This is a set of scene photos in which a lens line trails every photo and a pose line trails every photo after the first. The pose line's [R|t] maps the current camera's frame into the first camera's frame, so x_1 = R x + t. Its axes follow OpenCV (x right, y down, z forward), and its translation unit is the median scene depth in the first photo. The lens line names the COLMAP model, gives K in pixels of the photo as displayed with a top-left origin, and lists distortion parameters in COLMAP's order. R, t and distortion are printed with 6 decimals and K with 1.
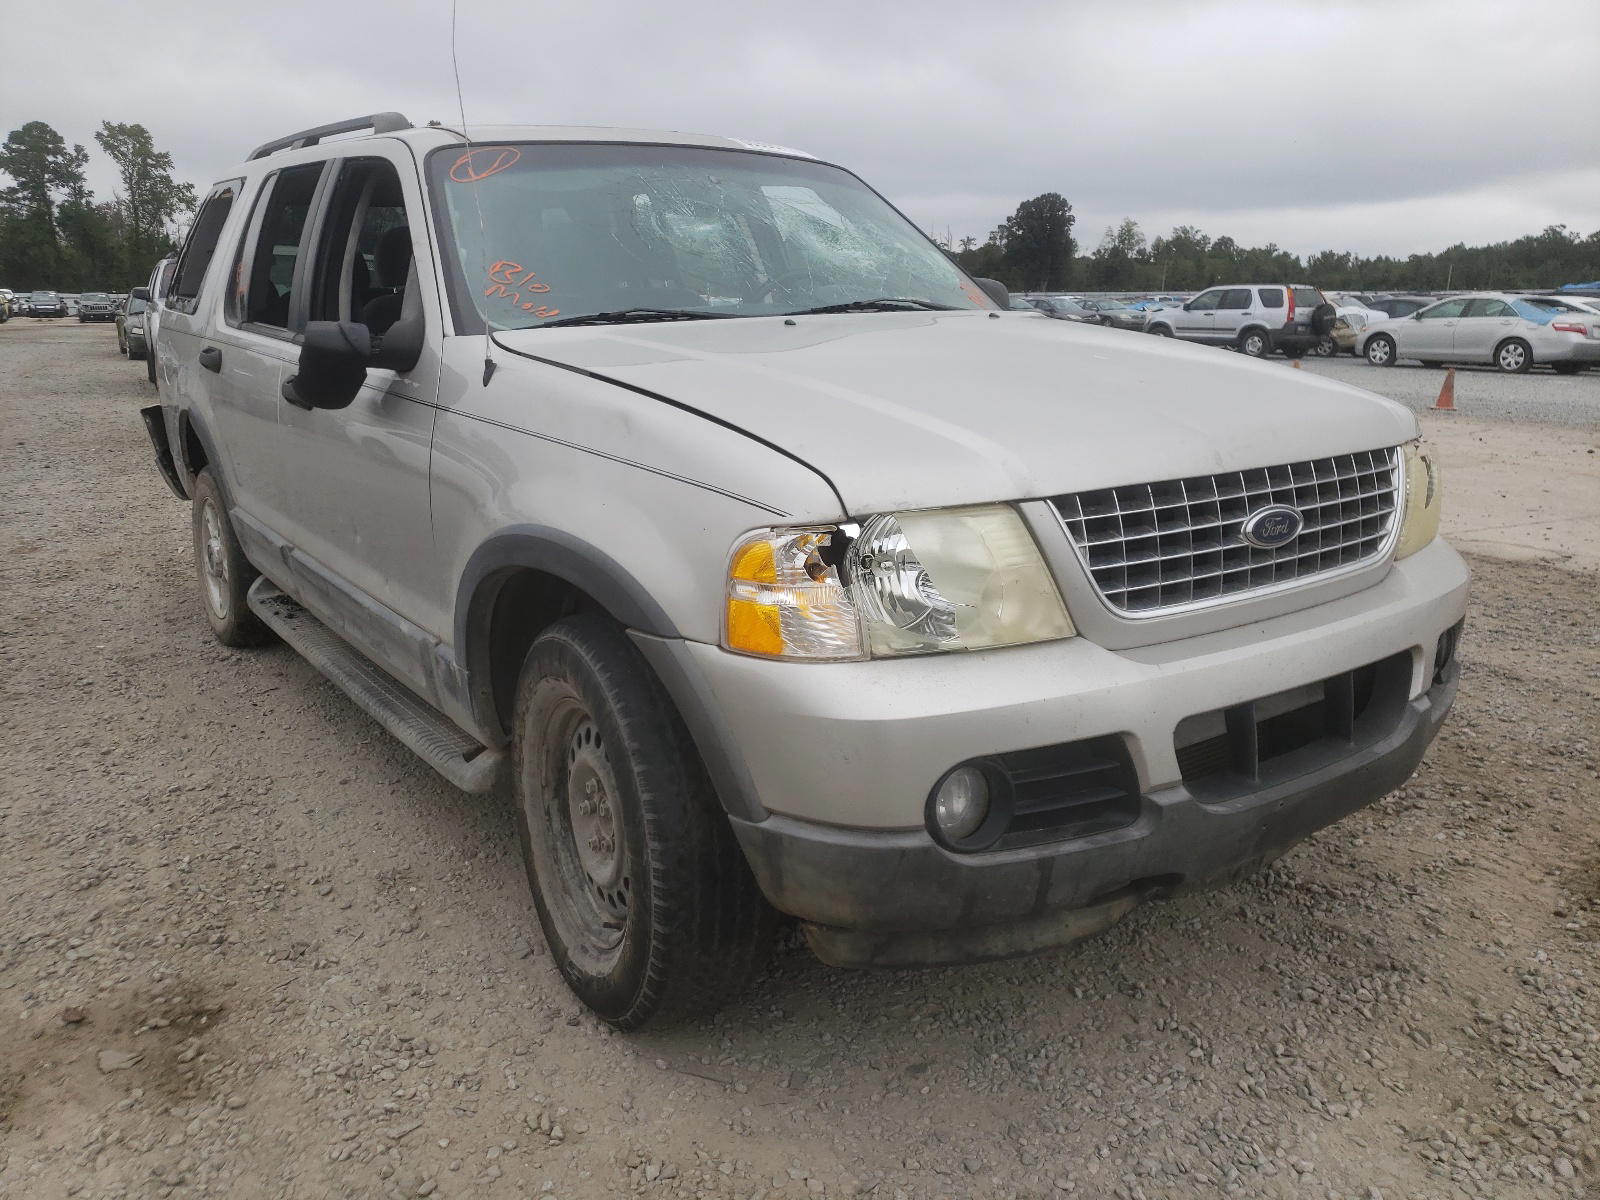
lens RADIAL K [[1215.8, 0, 802.5], [0, 1215.8, 596.5], [0, 0, 1]] dist [0.027409, 0.001906]
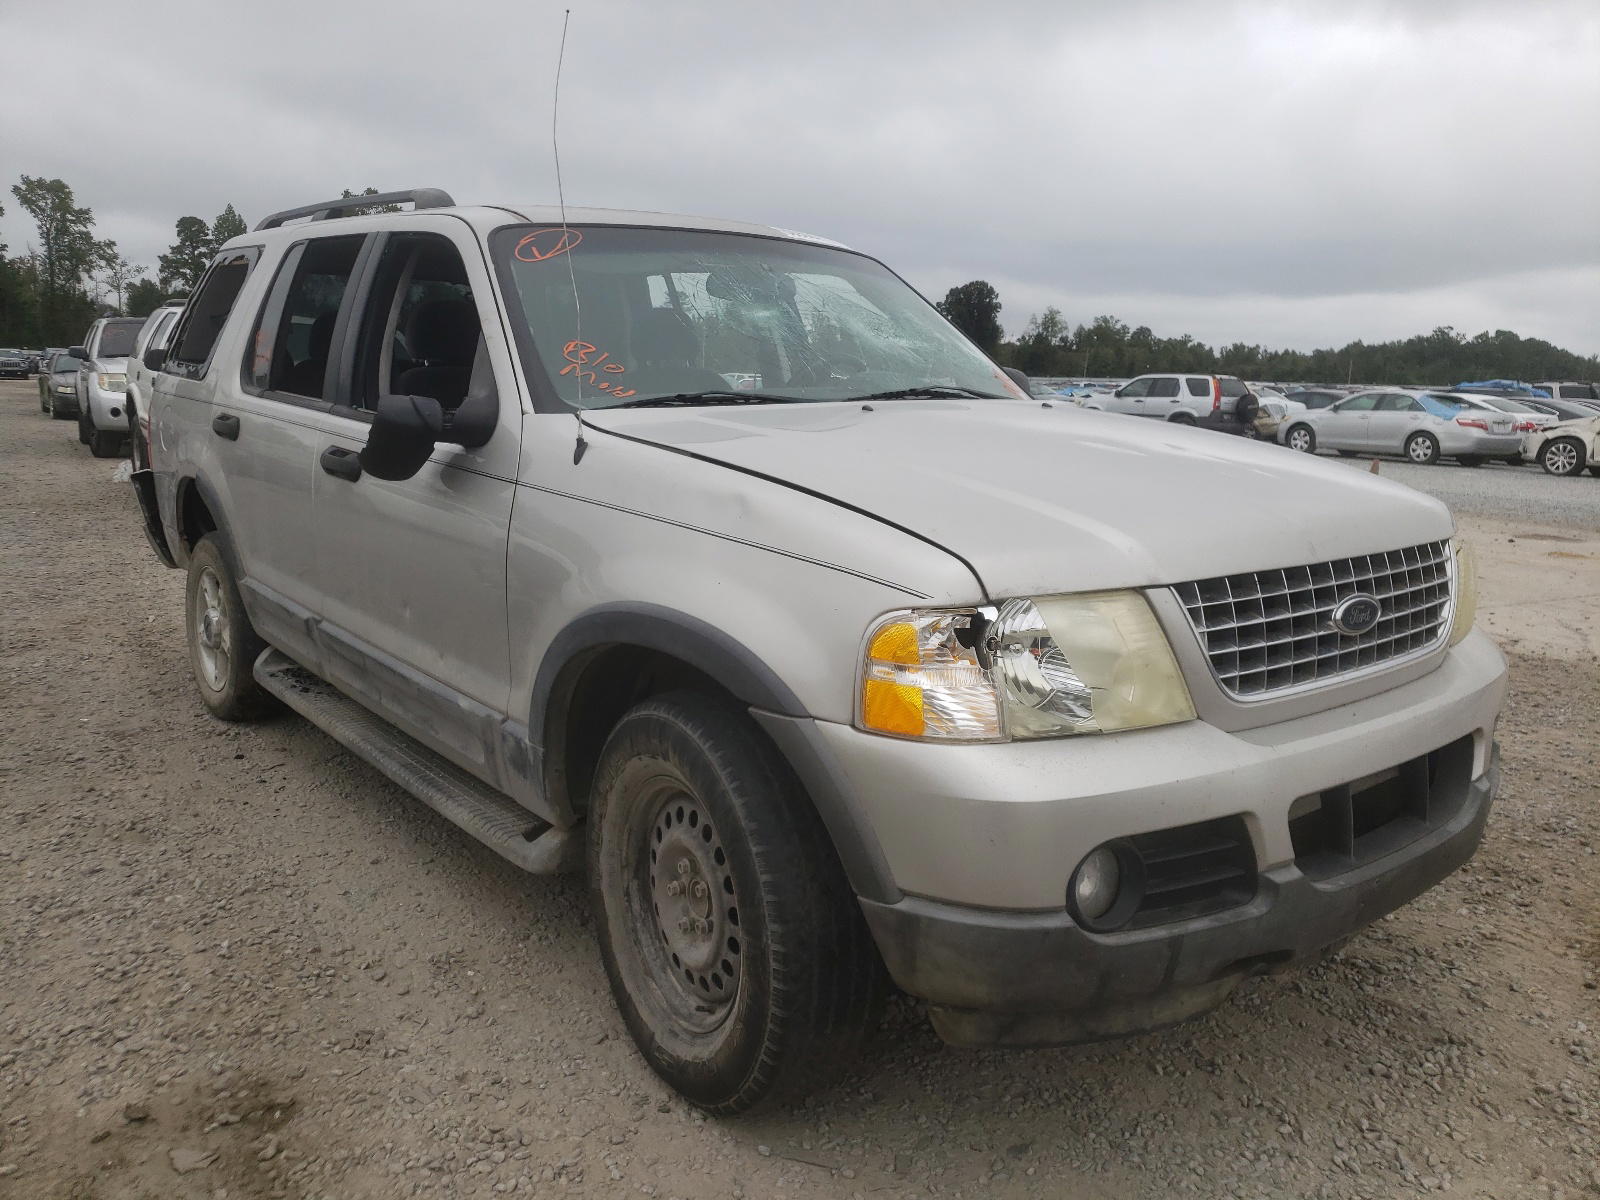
lens RADIAL K [[1215.8, 0, 816.1], [0, 1215.8, 603.6], [0, 0, 1]] dist [0.027409, 0.001906]
pose [[0.996861, 0.012480, 0.078177, -0.135841], [-0.008262, 0.998504, -0.054048, -0.004847], [-0.078735, 0.053233, 0.995473, -0.009038]]
